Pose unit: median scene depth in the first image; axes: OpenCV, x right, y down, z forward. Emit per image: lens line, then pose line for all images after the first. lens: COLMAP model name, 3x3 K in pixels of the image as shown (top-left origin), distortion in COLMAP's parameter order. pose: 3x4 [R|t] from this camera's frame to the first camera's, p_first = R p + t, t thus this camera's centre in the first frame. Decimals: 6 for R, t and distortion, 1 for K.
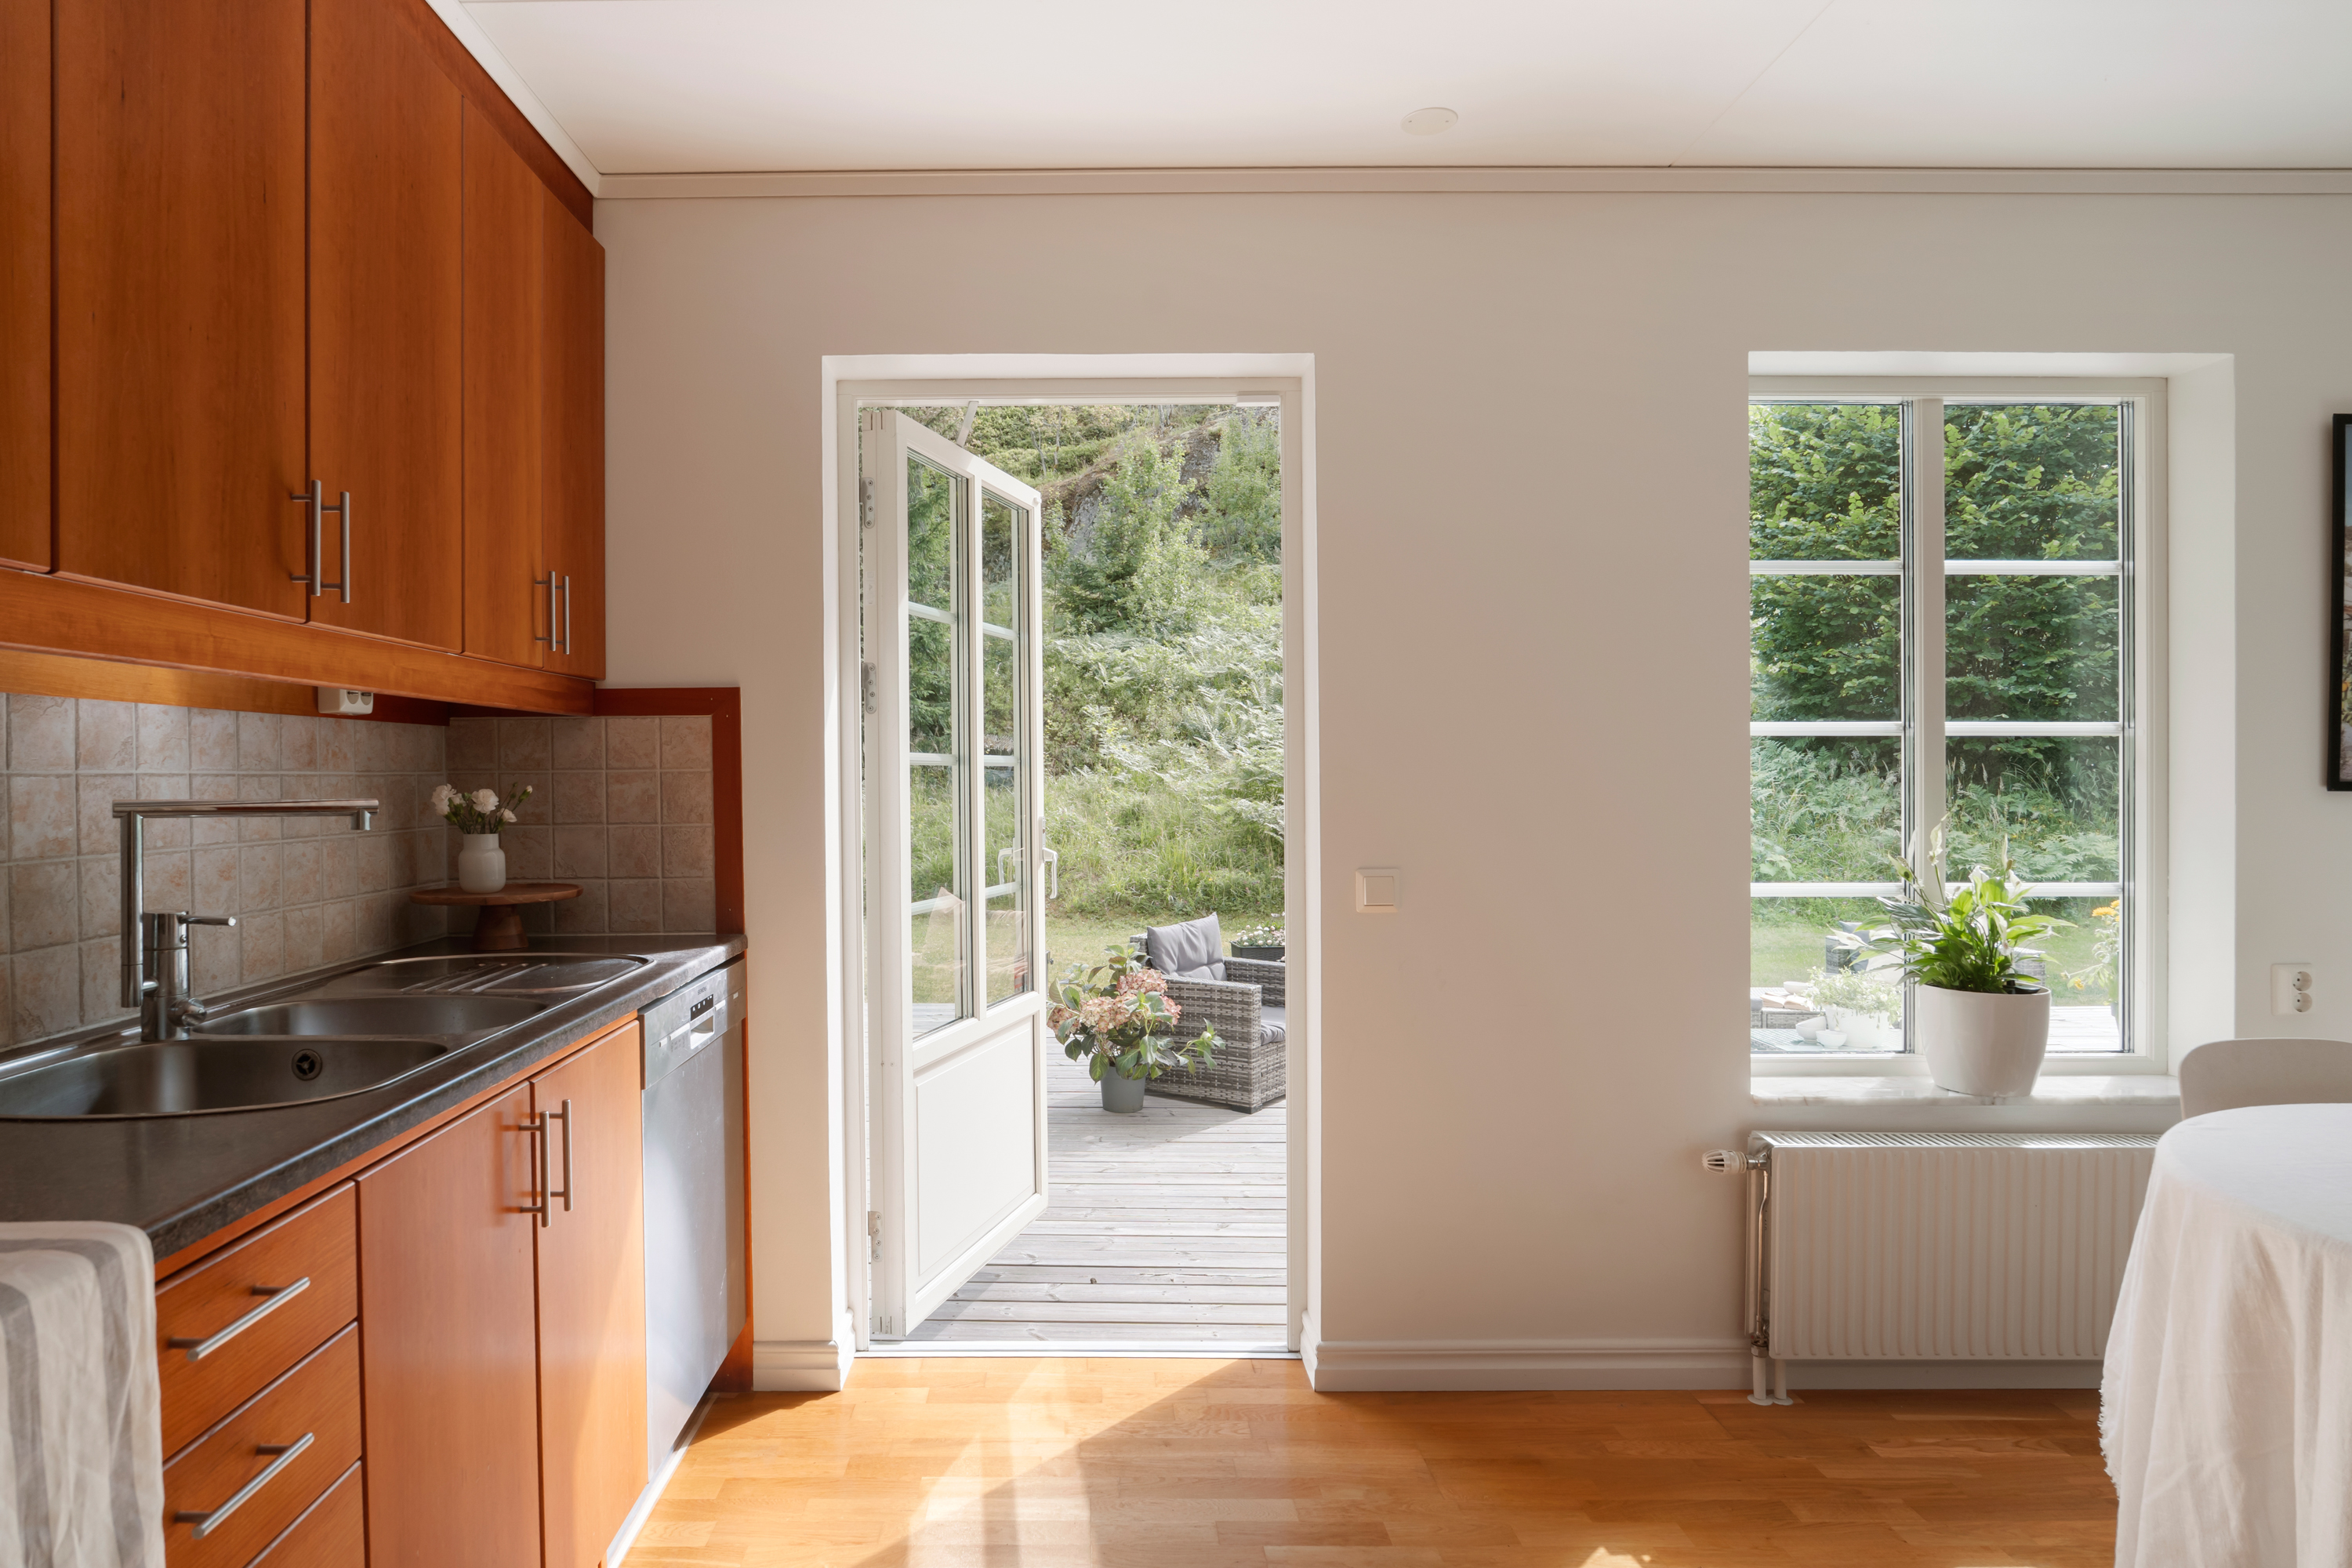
lens RADIAL K [[1320.3, 0, 1122.3], [0, 1320.3, 790.4], [0, 0, 1]] dist [-0.009336, -0.000619]
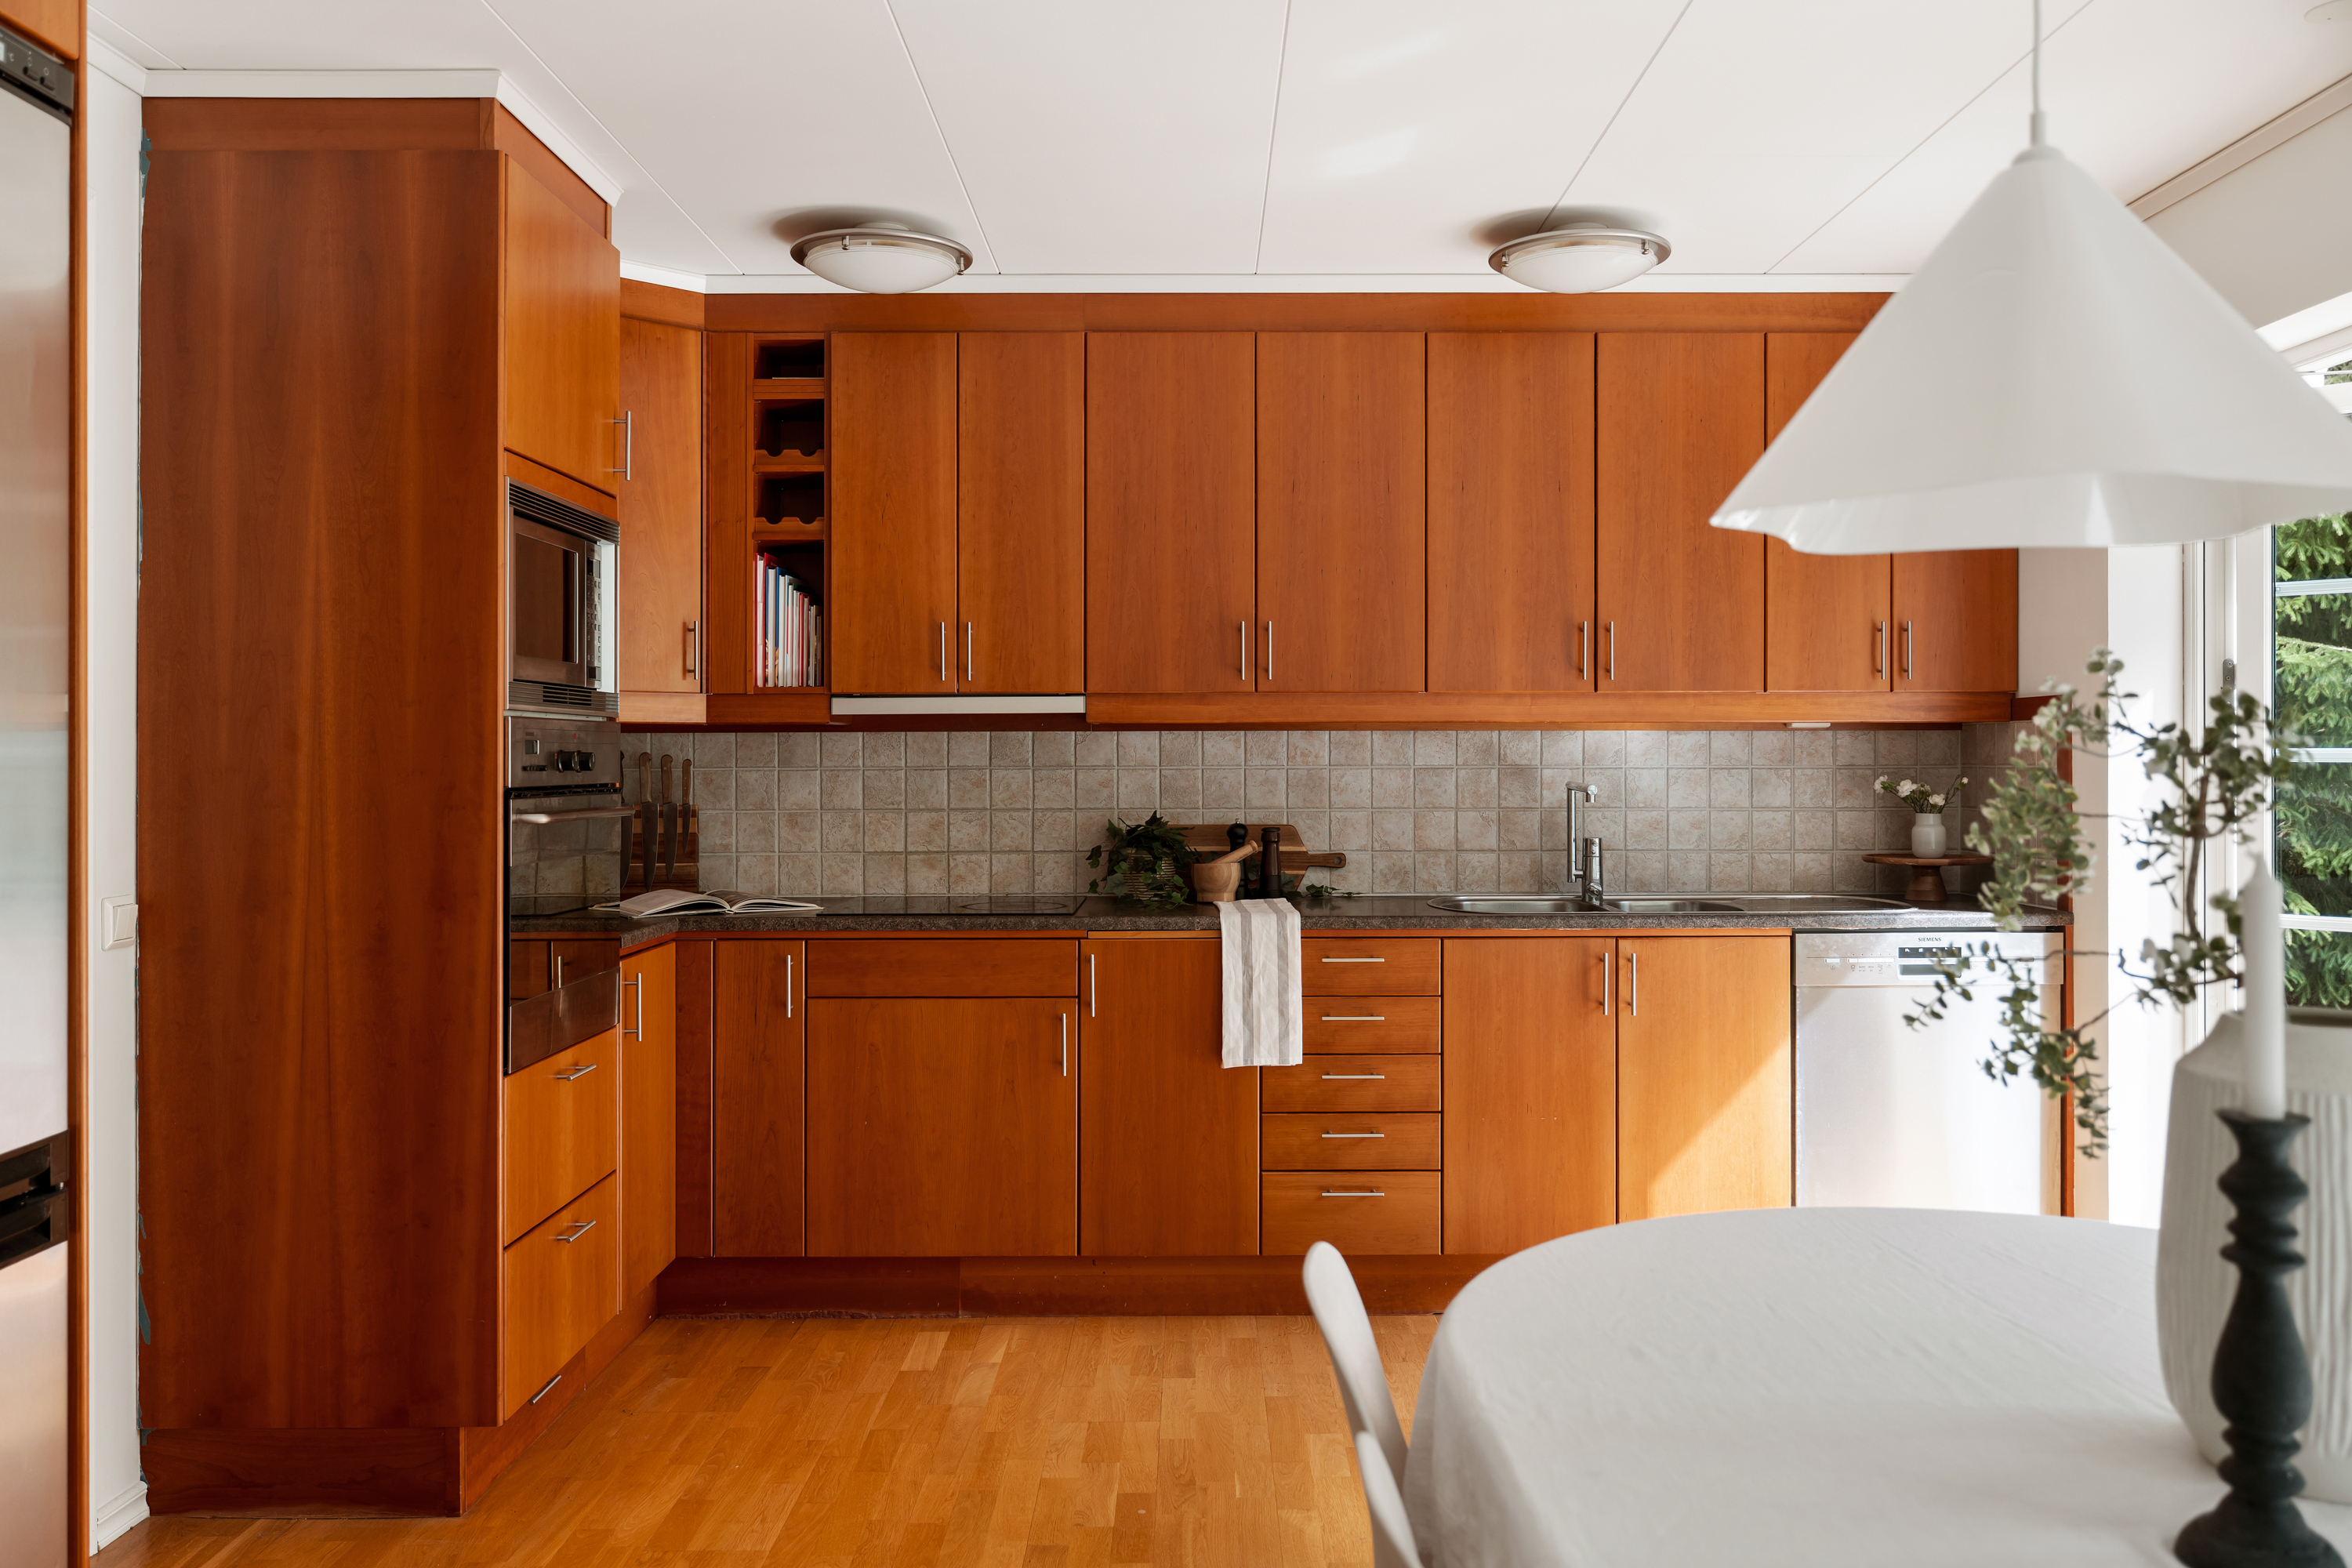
lens RADIAL K [[1971.4, 0, 1177.7], [0, 1971.4, 769.7], [0, 0, 1]] dist [-0.039964, -0.001734]
pose [[0.006409, 0.011051, -0.999918, 1.471947], [-0.011559, 0.999873, 0.010976, -0.023639], [0.999913, 0.011488, 0.006536, 0.235132]]
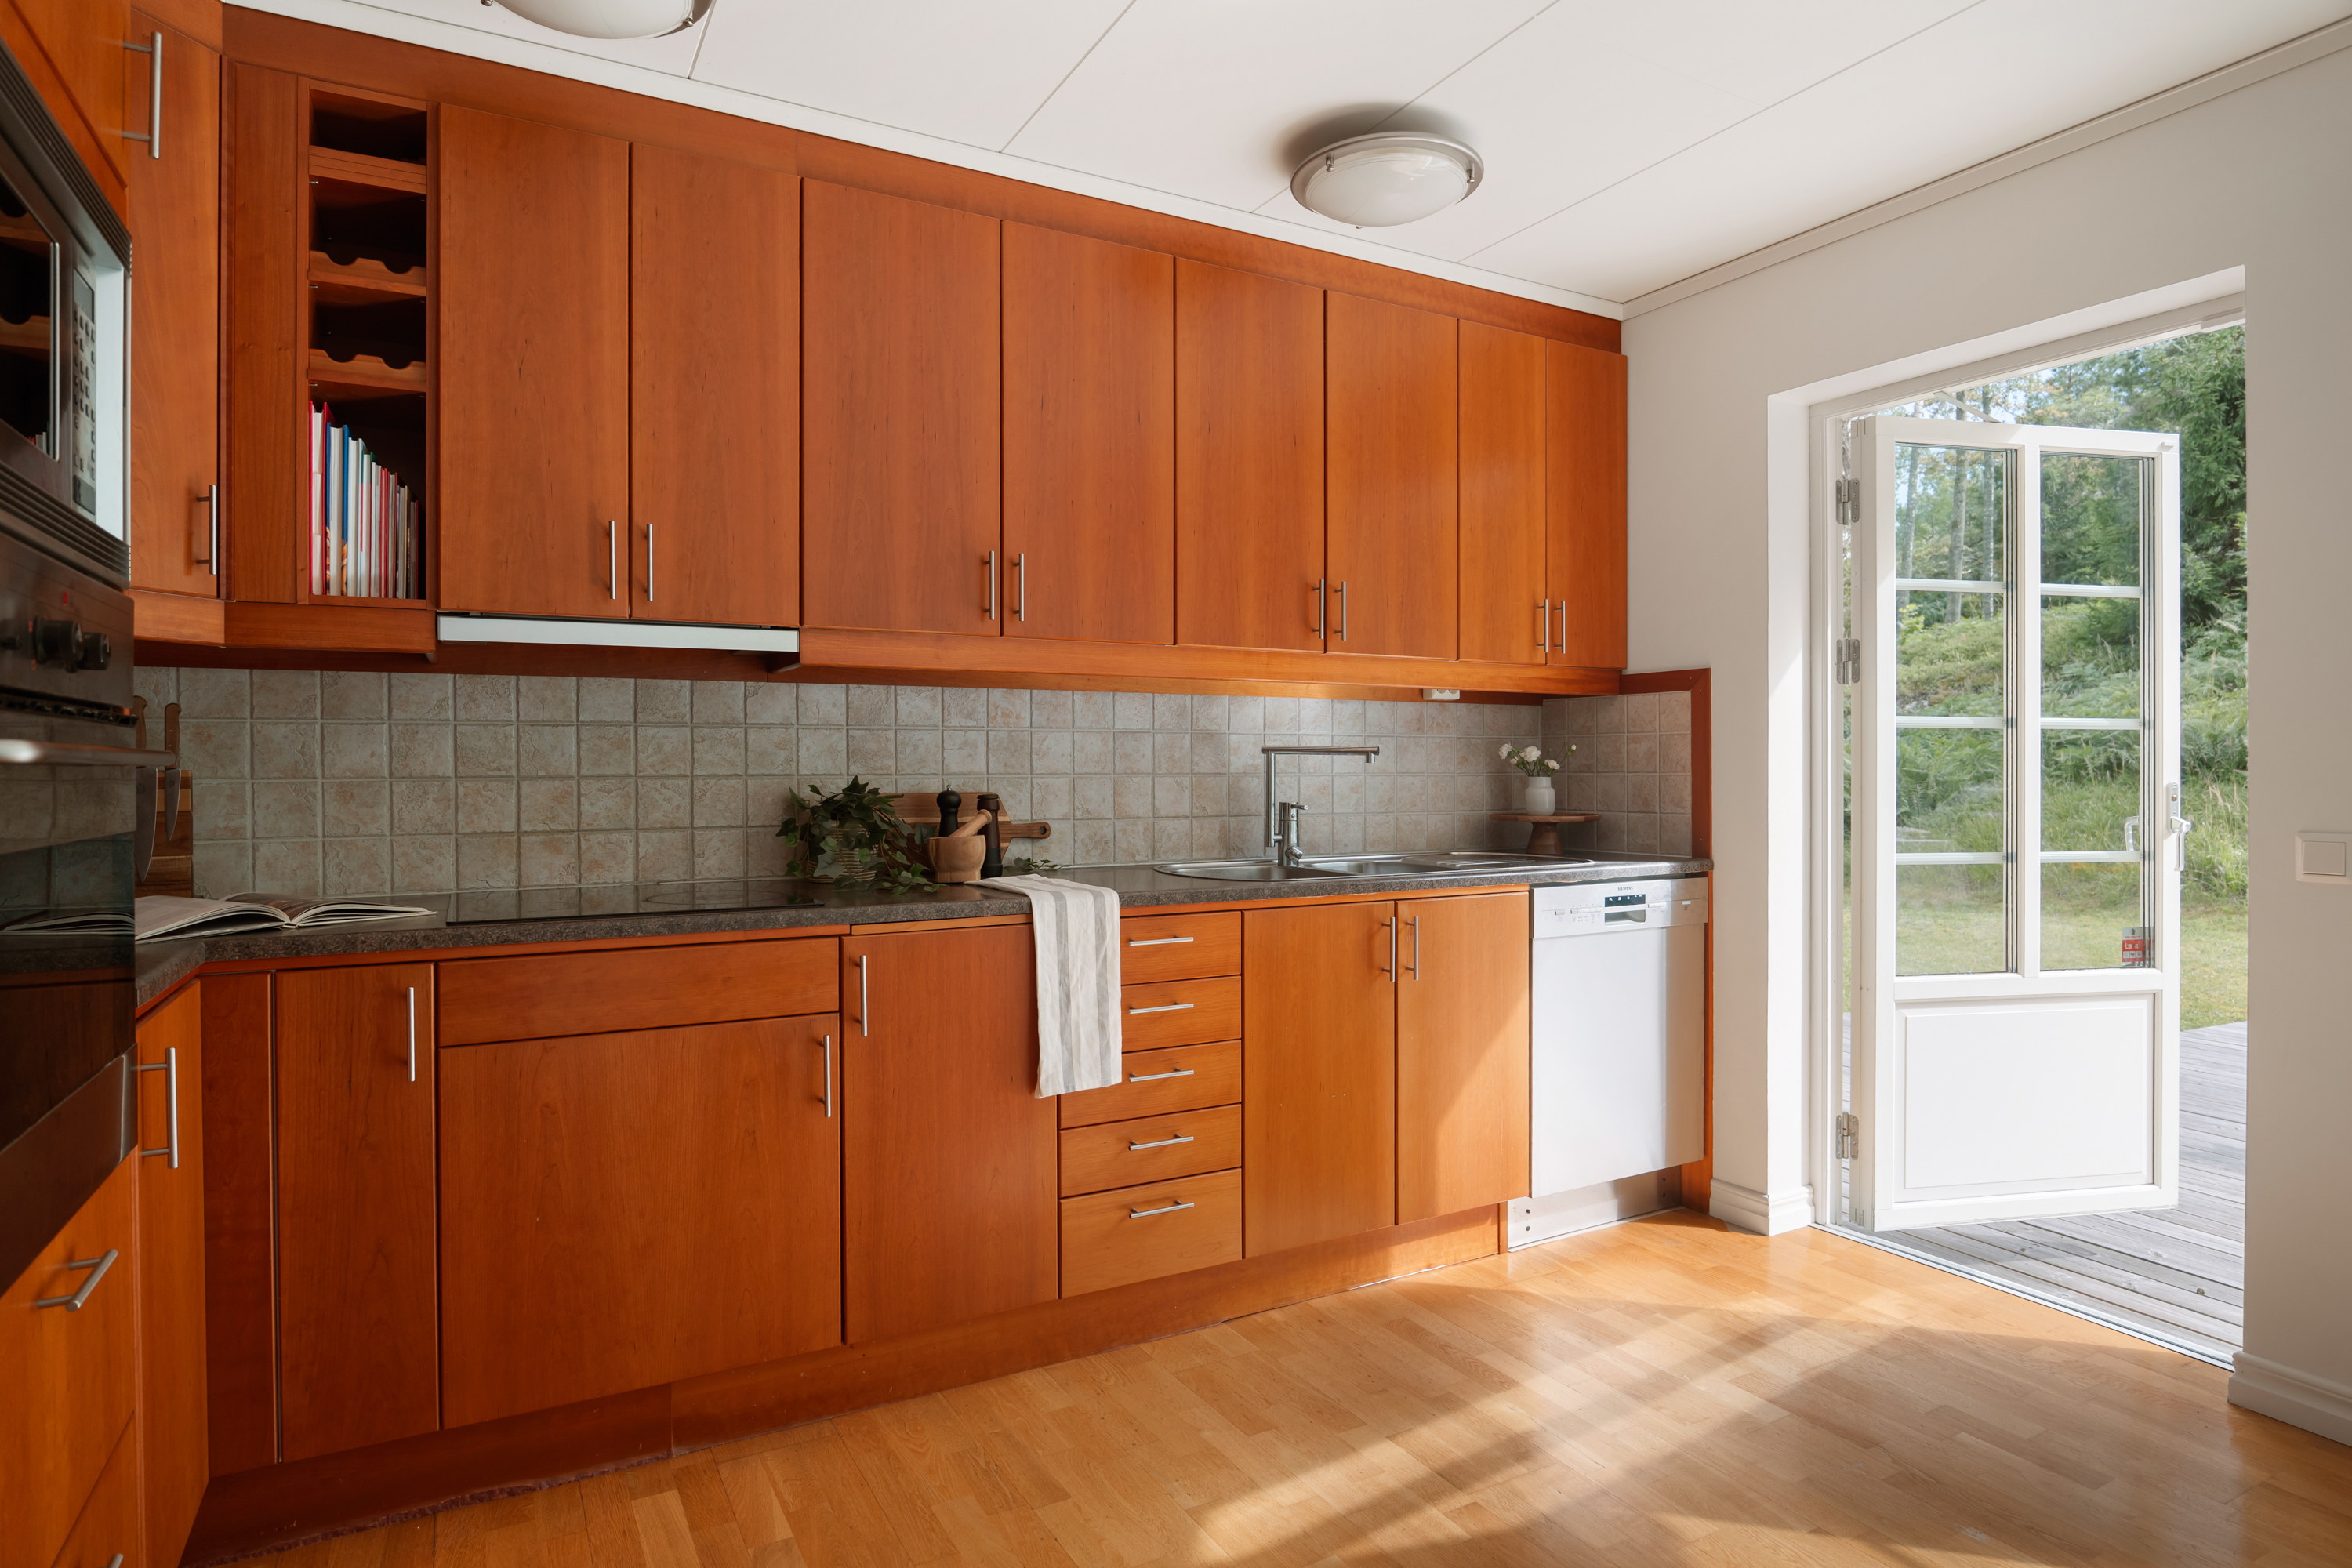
lens RADIAL K [[1346.3, 0, 1222.6], [0, 1346.3, 785.2], [0, 0, 1]] dist [-0.027255, -0.000019]
pose [[0.504106, 0.014892, -0.863513, 0.649672], [-0.011798, 0.999877, 0.010356, 0.030896], [0.863561, 0.004967, 0.504220, -0.076758]]
